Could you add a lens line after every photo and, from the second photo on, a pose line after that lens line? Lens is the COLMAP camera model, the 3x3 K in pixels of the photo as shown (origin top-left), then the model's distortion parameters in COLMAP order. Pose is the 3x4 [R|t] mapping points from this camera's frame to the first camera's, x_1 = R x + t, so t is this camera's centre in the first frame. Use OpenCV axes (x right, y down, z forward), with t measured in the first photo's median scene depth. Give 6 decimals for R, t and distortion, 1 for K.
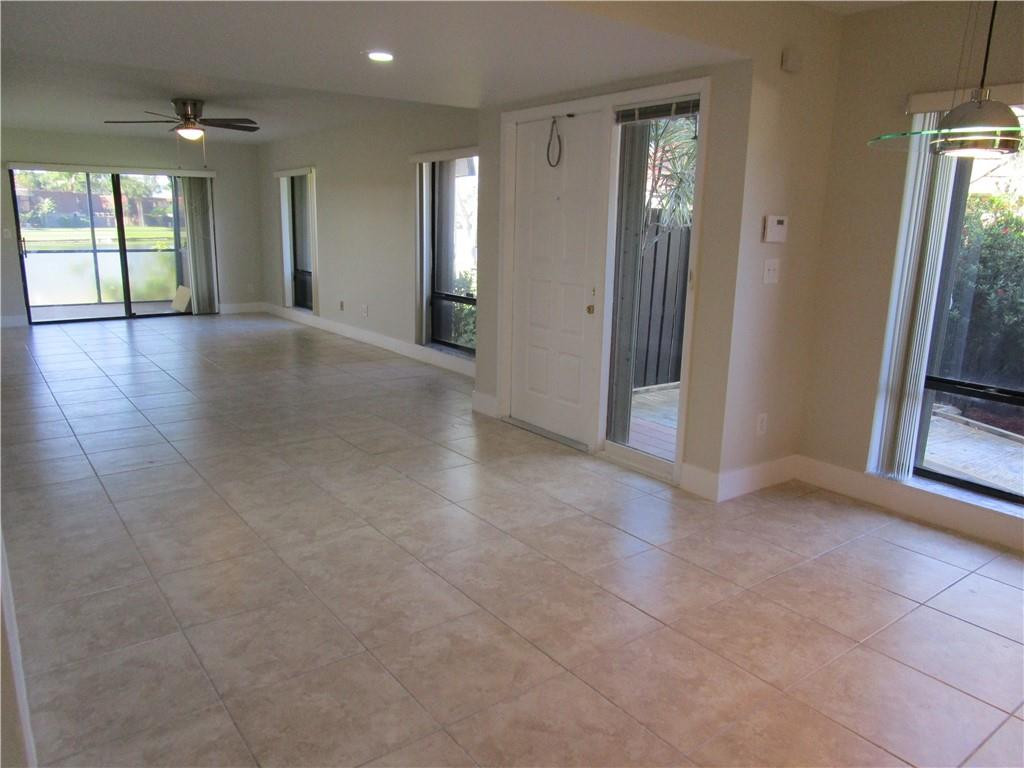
lens RADIAL K [[715.3, 0, 512.0], [0, 715.3, 384.0], [0, 0, 1]] dist [-0.040165, 0.001723]
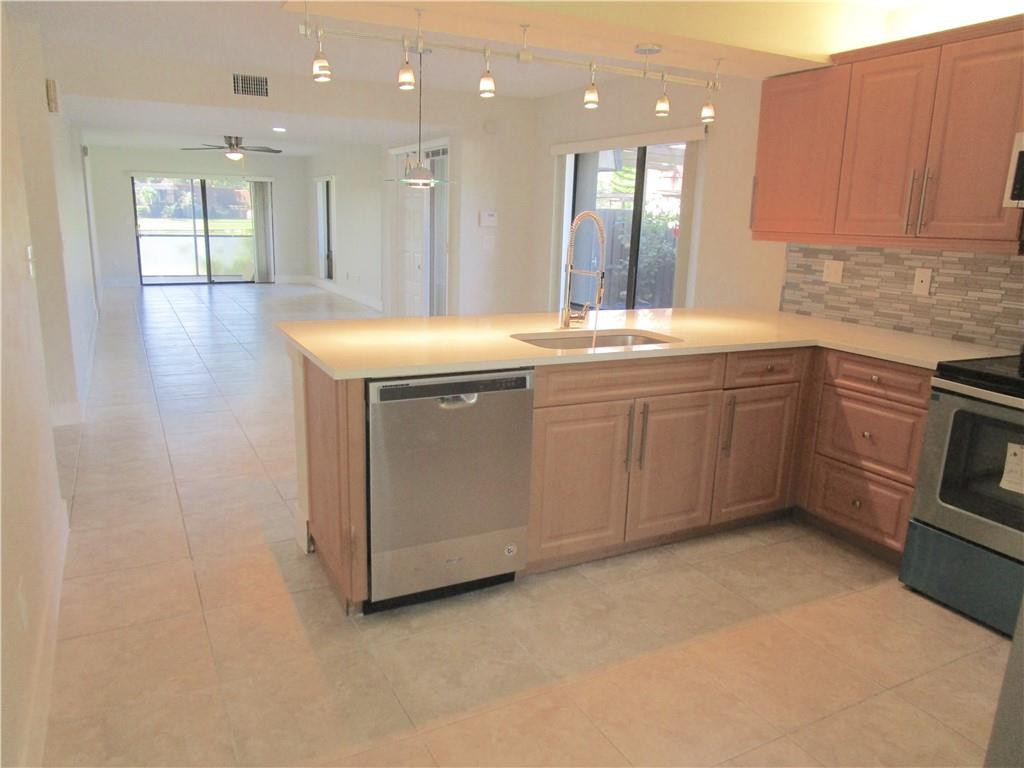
lens RADIAL K [[715.3, 0, 512.0], [0, 715.3, 384.0], [0, 0, 1]] dist [-0.040165, 0.001723]
pose [[0.987314, 0.043011, -0.152844, 0.244178], [-0.042093, 0.999071, 0.009243, 0.060388], [0.153100, -0.002692, 0.988207, -0.261693]]
